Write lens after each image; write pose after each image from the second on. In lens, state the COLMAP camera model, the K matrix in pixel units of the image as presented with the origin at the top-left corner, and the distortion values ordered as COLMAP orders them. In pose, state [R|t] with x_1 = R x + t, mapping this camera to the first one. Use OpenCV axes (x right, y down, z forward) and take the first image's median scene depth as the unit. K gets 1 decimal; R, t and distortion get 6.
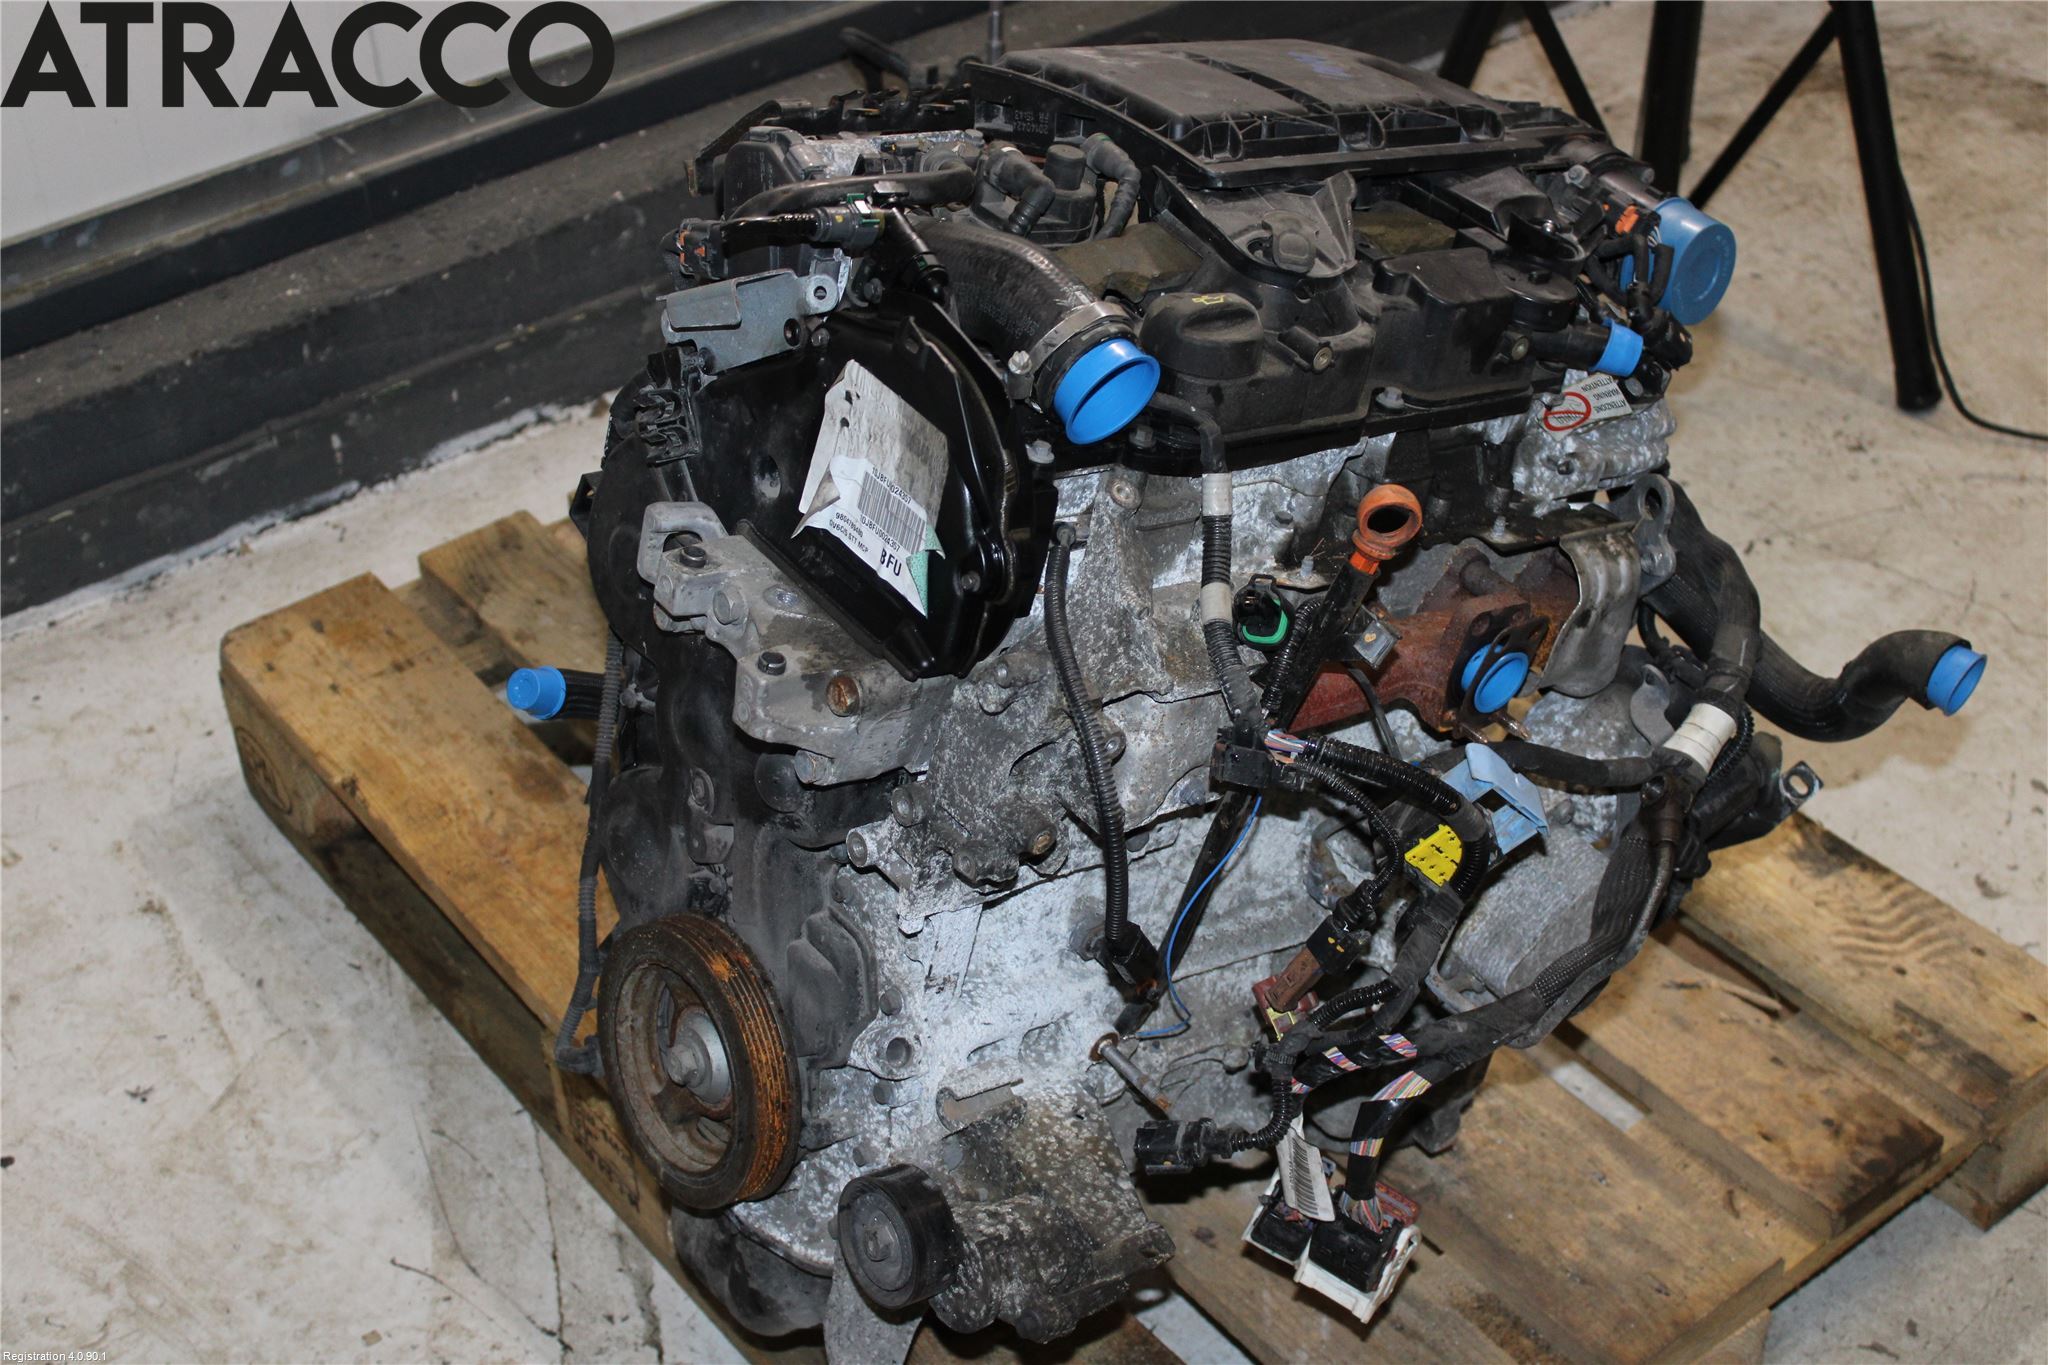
lens RADIAL K [[2934.2, 0, 1024.0], [0, 2934.2, 682.5], [0, 0, 1]] dist [0.005942, 0.015386]
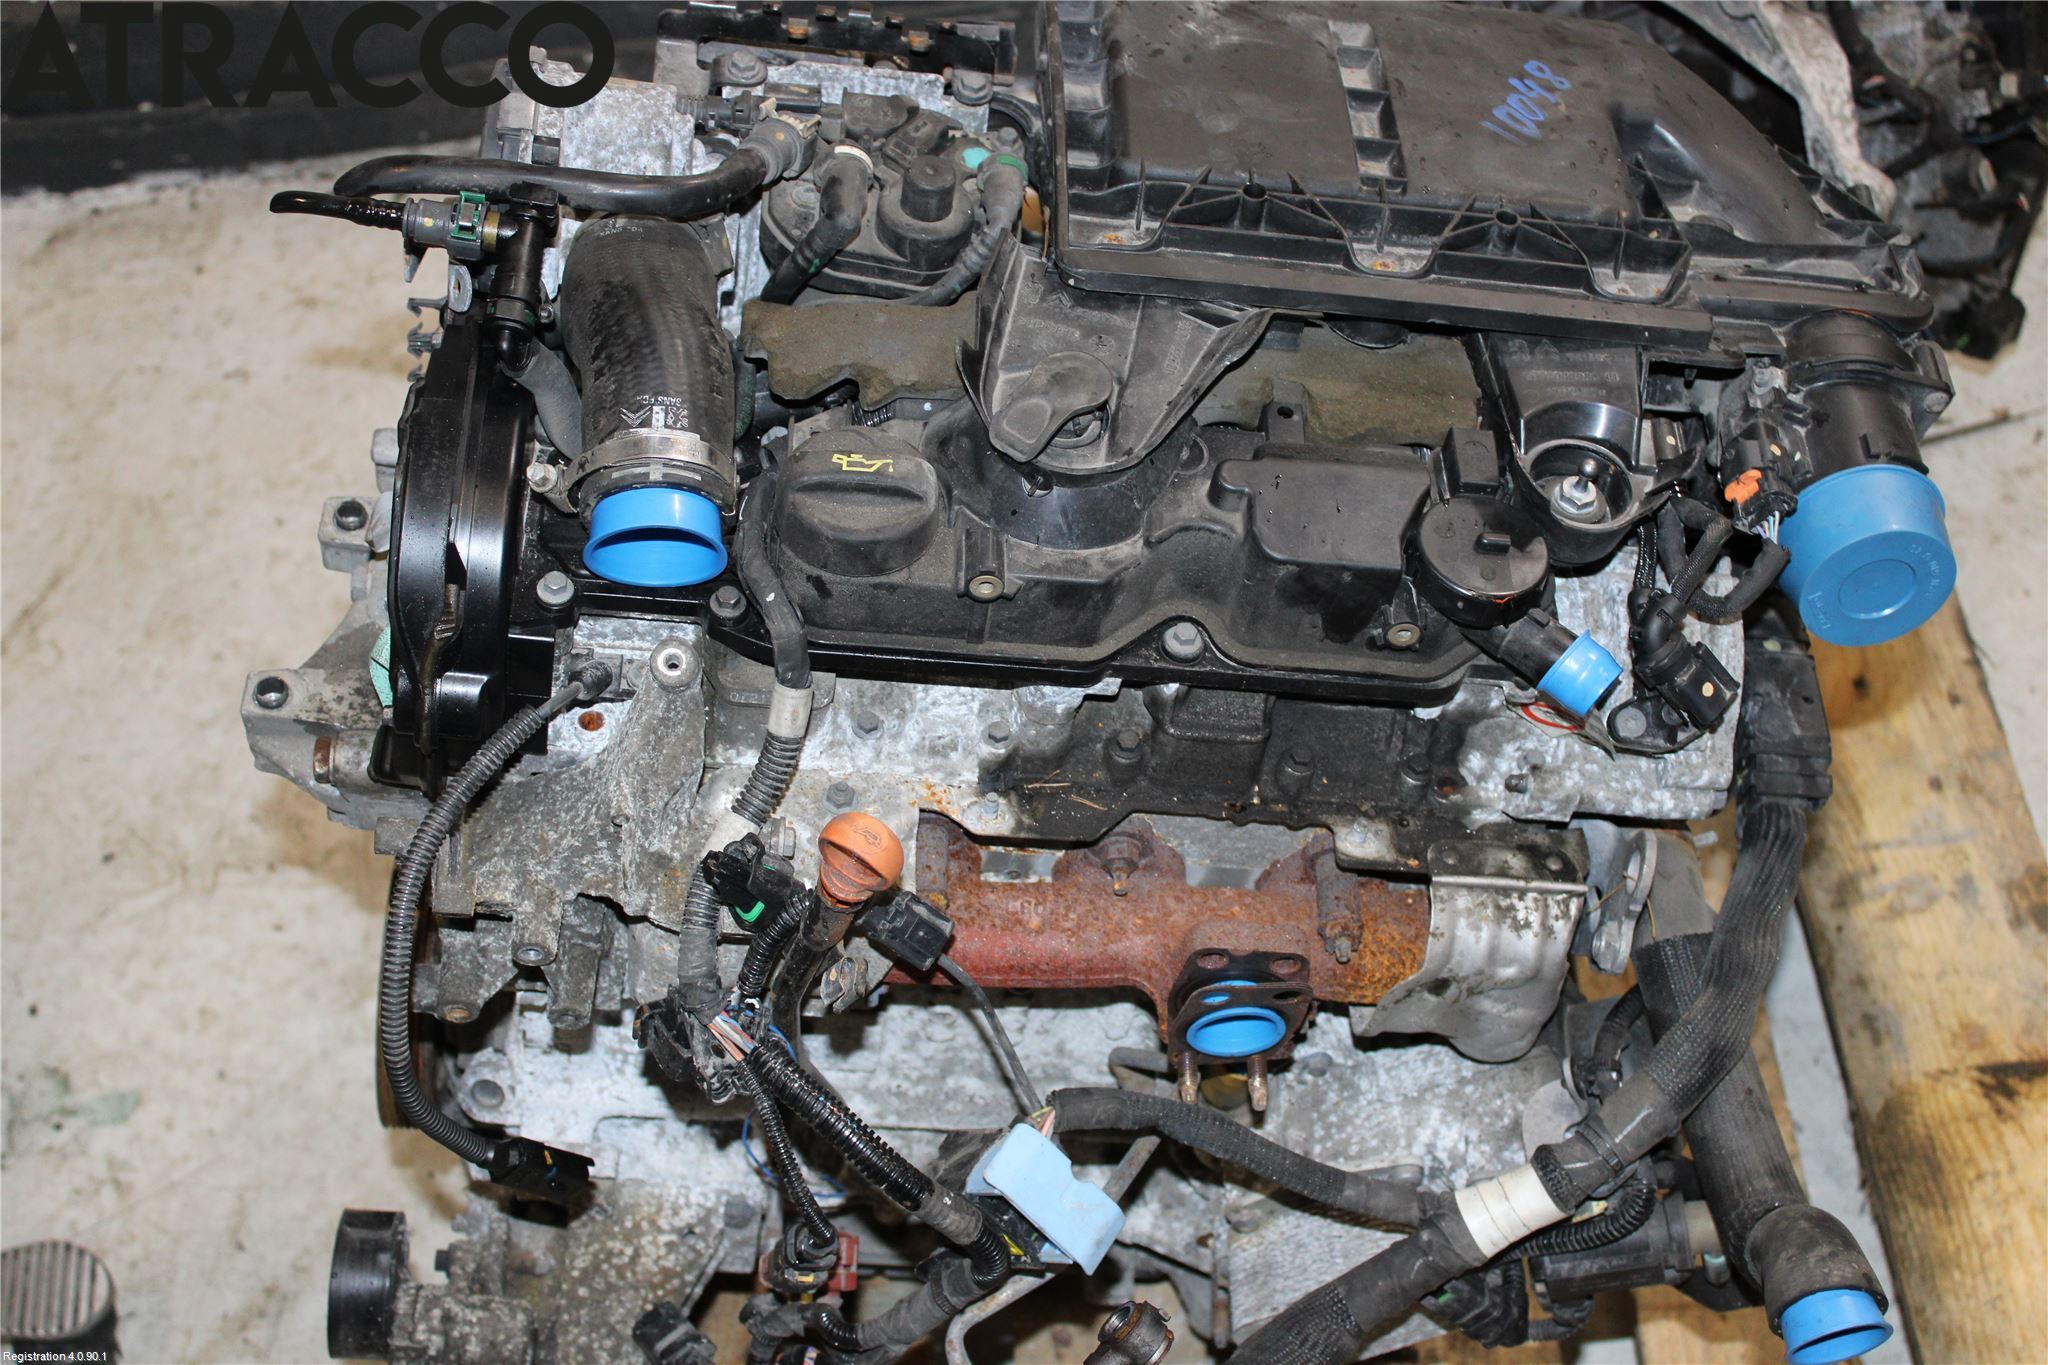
lens RADIAL K [[2650.7, 0, 1024.0], [0, 2650.7, 682.5], [0, 0, 1]] dist [-0.006300, 0.003757]
pose [[0.788197, 0.404537, -0.463784, 0.411816], [-0.271213, 0.904803, 0.328291, -0.298380], [0.552439, -0.132974, 0.822879, 0.442605]]
